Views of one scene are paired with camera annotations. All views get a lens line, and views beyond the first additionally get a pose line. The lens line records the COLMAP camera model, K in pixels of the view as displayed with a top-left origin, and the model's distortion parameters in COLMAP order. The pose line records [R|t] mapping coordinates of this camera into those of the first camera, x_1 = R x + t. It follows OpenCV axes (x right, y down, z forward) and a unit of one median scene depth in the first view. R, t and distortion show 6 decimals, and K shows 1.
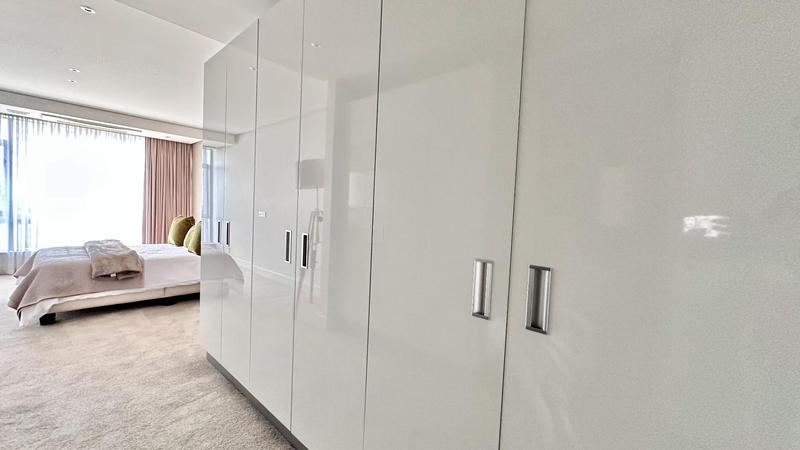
lens RADIAL K [[325.0, 0, 400.0], [0, 325.0, 225.0], [0, 0, 1]] dist [0.006556, 0.000045]
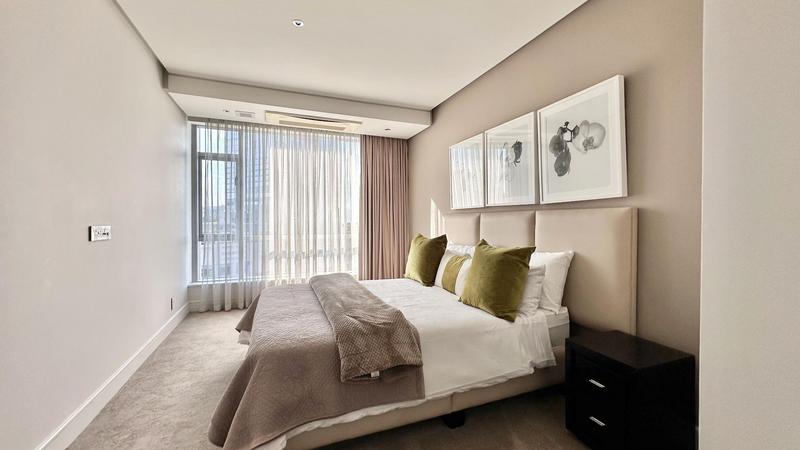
lens RADIAL K [[325.0, 0, 400.0], [0, 325.0, 225.0], [0, 0, 1]] dist [0.006556, 0.000045]
pose [[0.901538, -0.053113, -0.429428, -0.604304], [0.034540, 0.998104, -0.050935, -0.023271], [0.431320, 0.031087, 0.901663, 0.569142]]
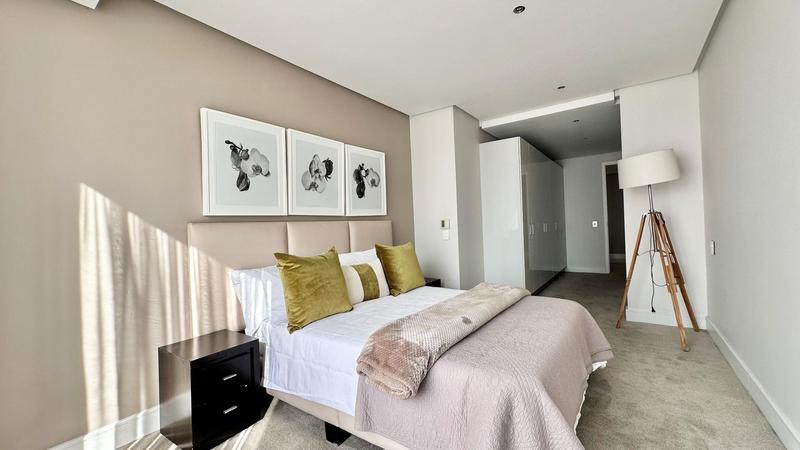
lens RADIAL K [[325.0, 0, 400.0], [0, 325.0, 225.0], [0, 0, 1]] dist [0.006556, 0.000045]
pose [[-0.130183, -0.042810, 0.990565, -1.358743], [0.082860, 0.995103, 0.053896, -0.089961], [-0.988022, 0.089094, -0.125998, 1.157279]]
